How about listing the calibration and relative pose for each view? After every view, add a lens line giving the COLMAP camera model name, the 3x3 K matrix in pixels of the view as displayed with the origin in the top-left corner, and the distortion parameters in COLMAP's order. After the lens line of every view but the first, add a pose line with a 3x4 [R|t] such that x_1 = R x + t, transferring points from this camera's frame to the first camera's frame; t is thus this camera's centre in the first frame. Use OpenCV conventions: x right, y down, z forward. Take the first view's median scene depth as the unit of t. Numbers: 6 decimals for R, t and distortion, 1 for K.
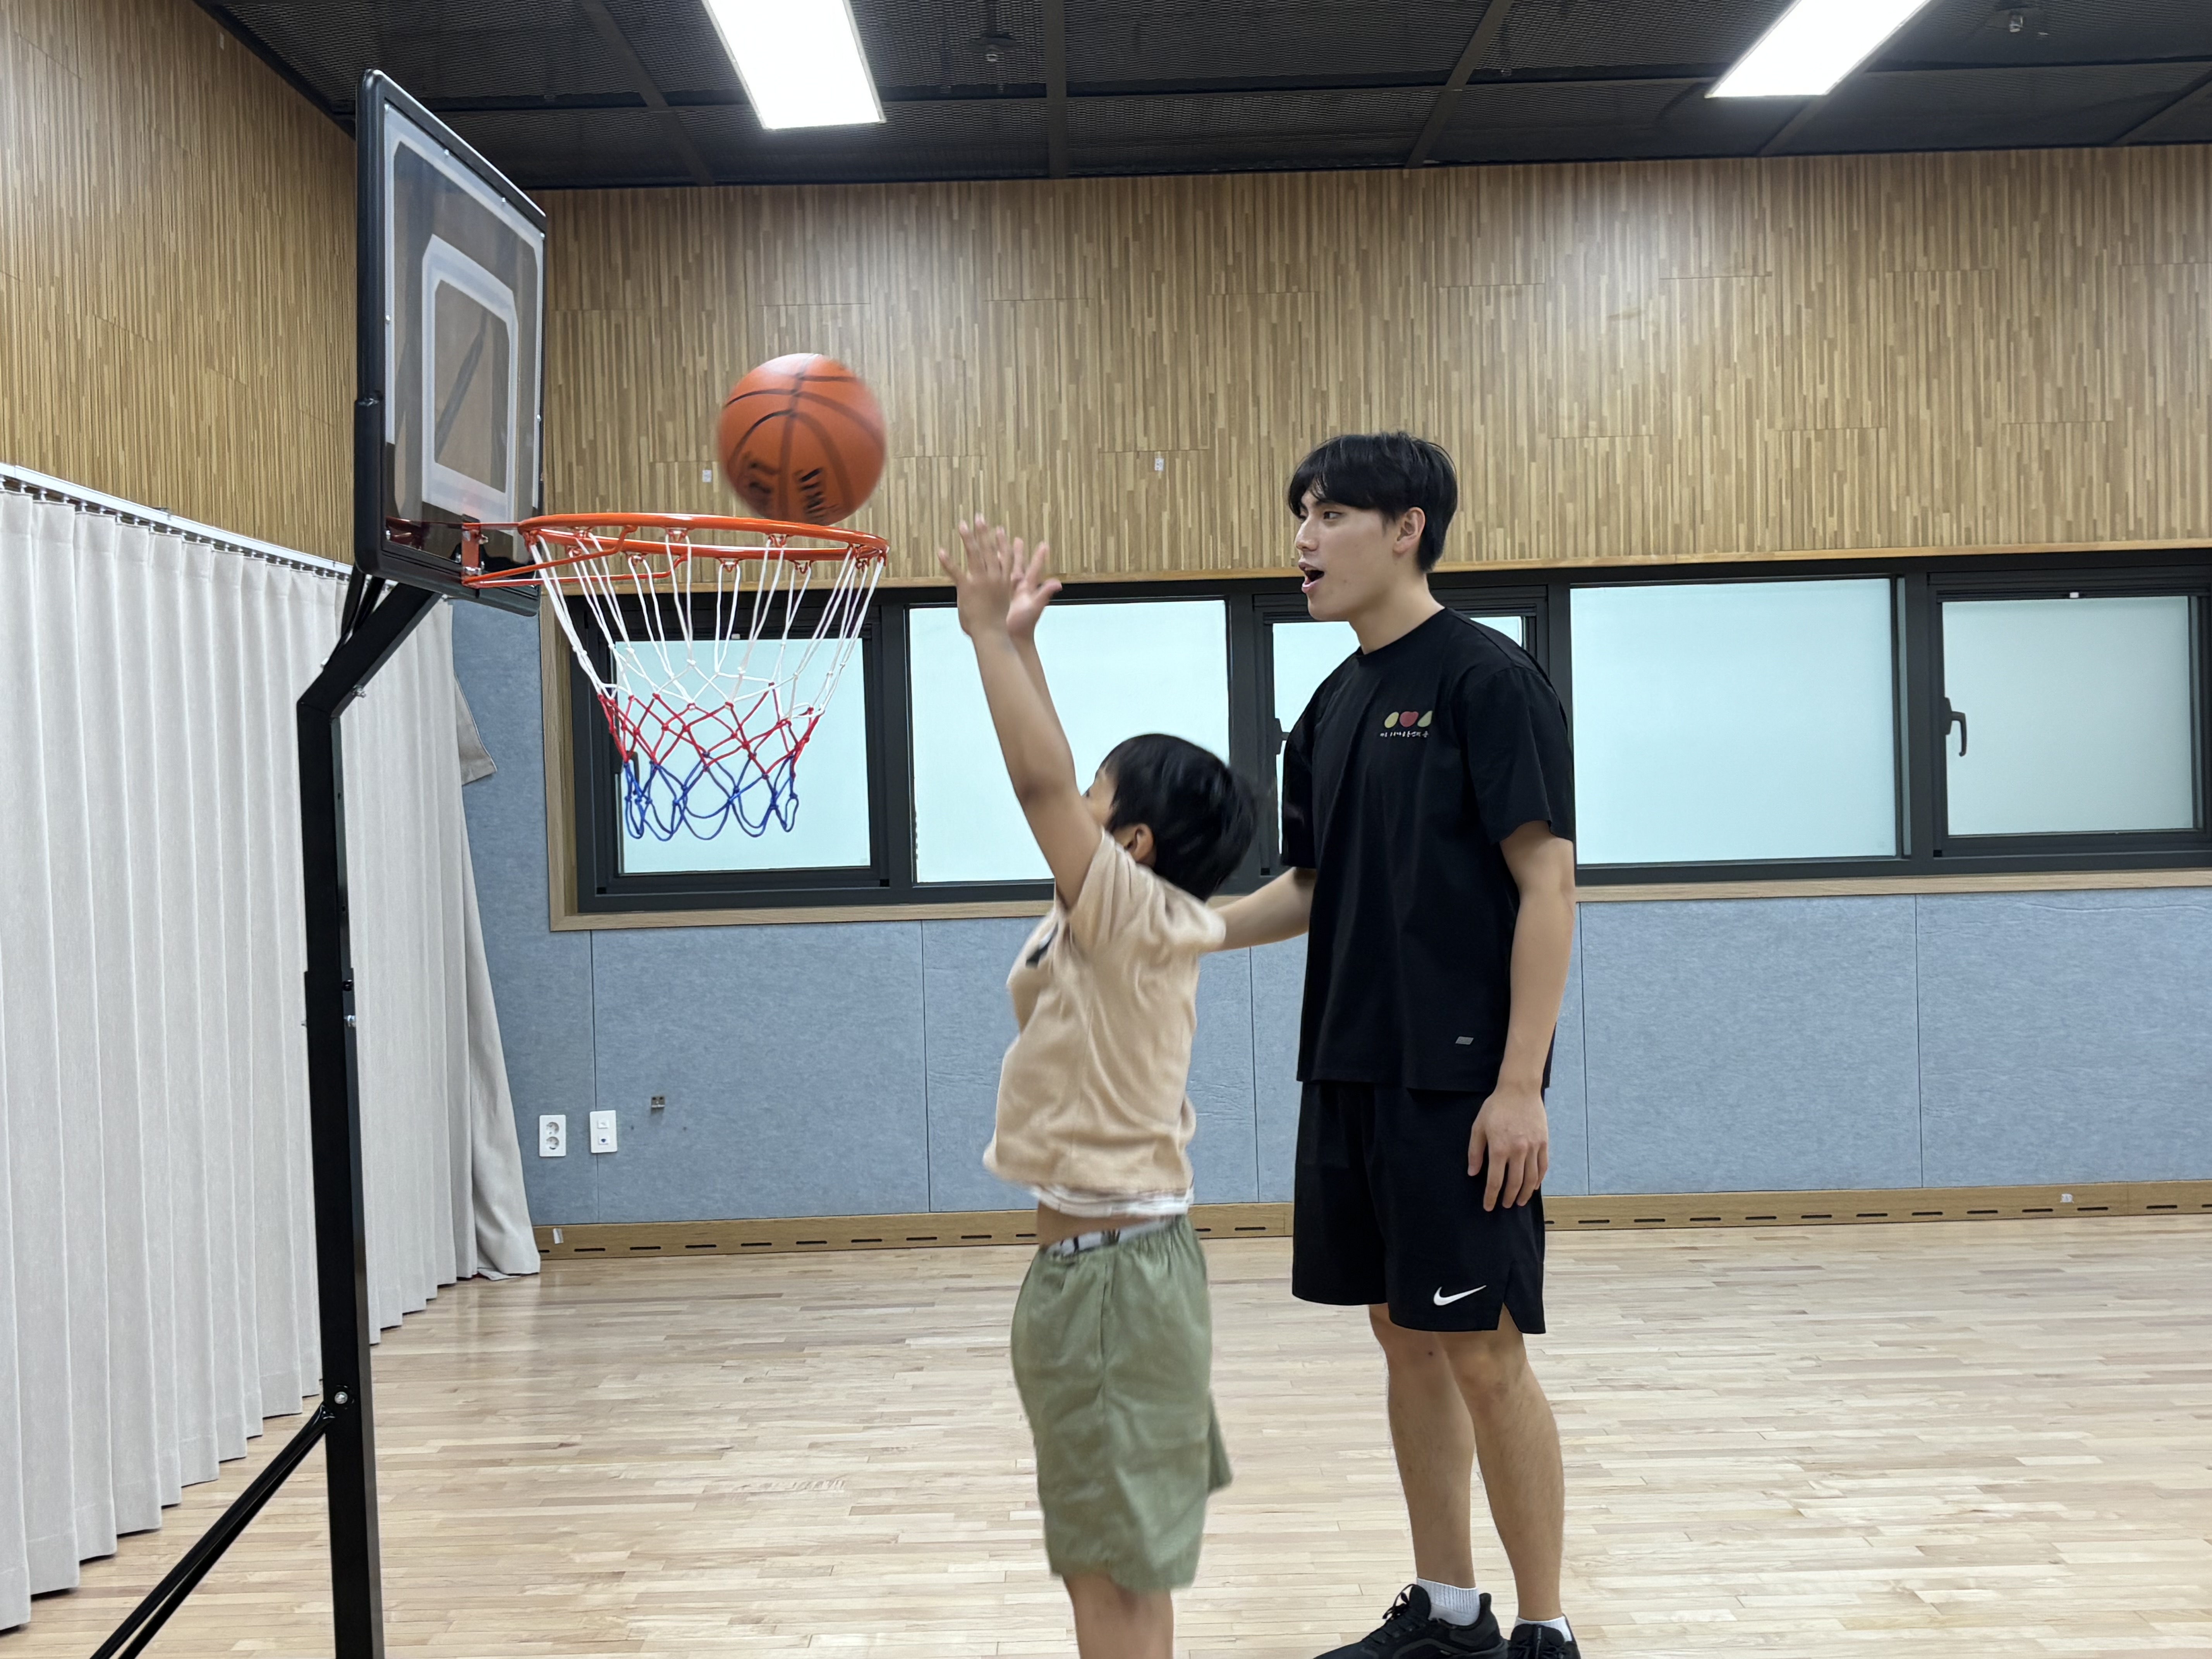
lens RADIAL K [[2333.4, 0, 1103.5], [0, 2333.4, 785.6], [0, 0, 1]] dist [0.157580, -0.405507]
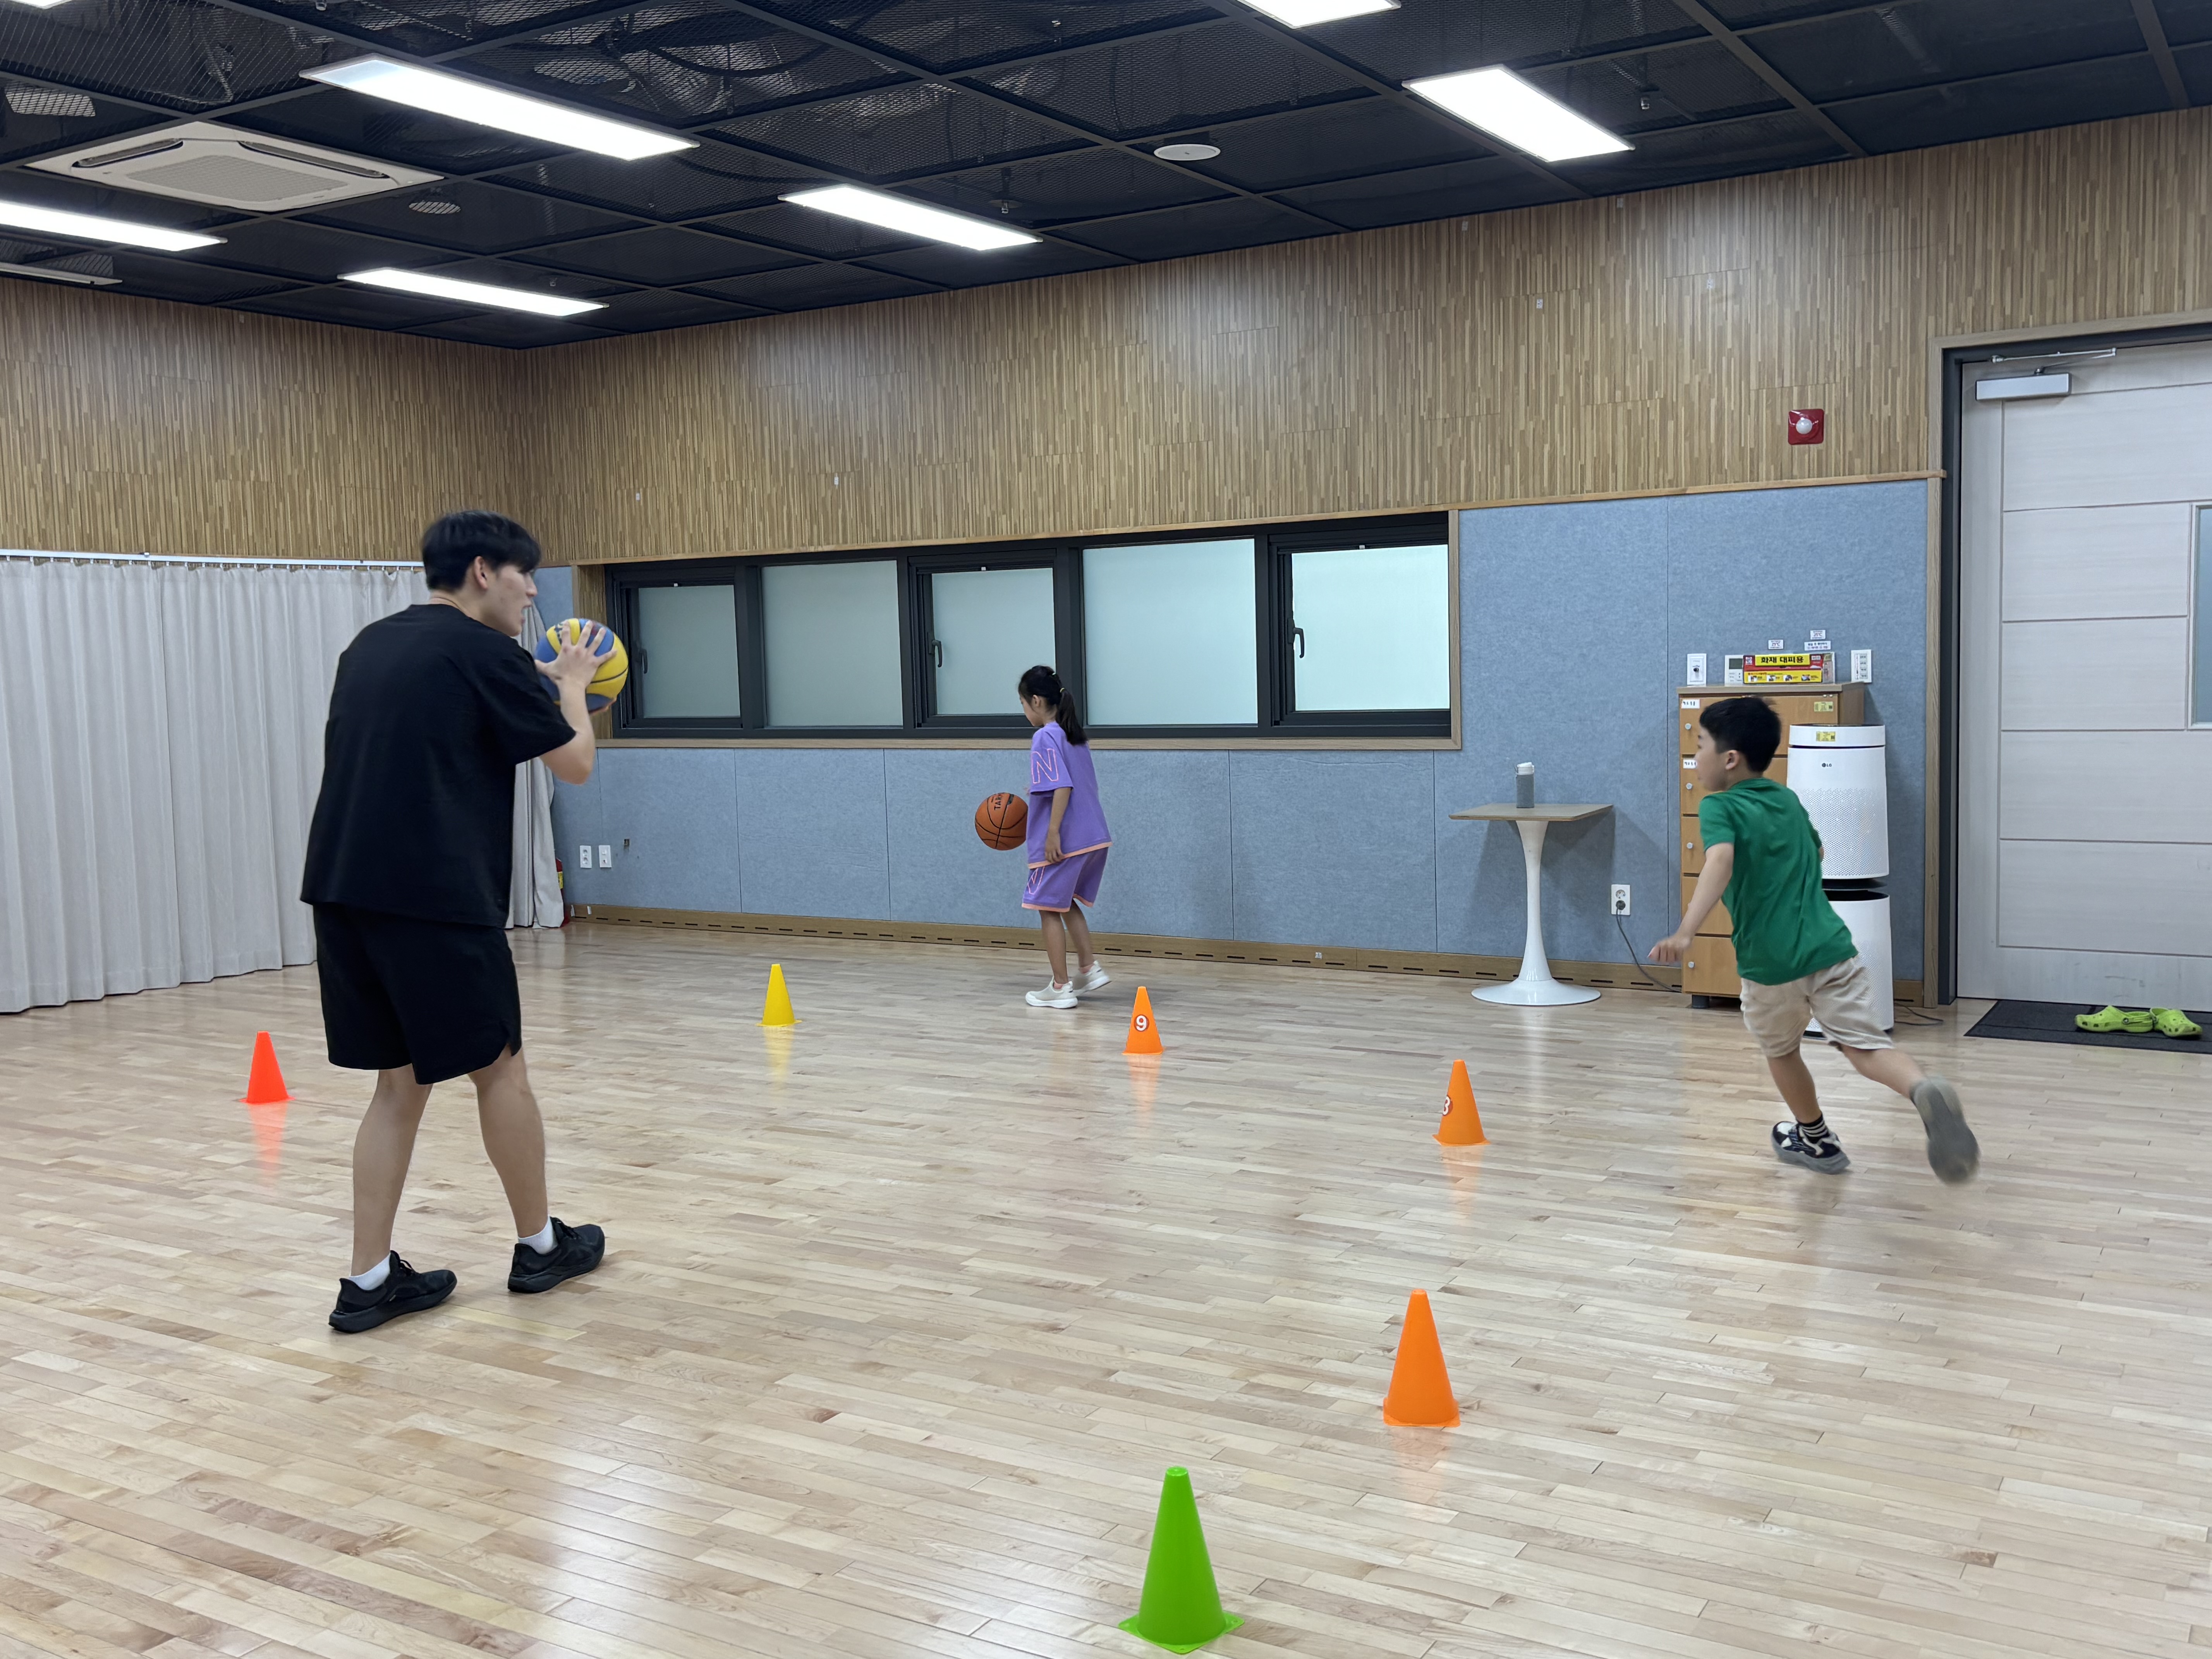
lens RADIAL K [[2068.1, 0, 1101.3], [0, 2068.1, 808.8], [0, 0, 1]] dist [0.246924, -0.735291]
pose [[0.843482, 0.045117, -0.535259, 0.995181], [-0.005809, 0.997174, 0.074896, -0.015725], [0.537126, -0.060064, 0.841361, -0.173371]]
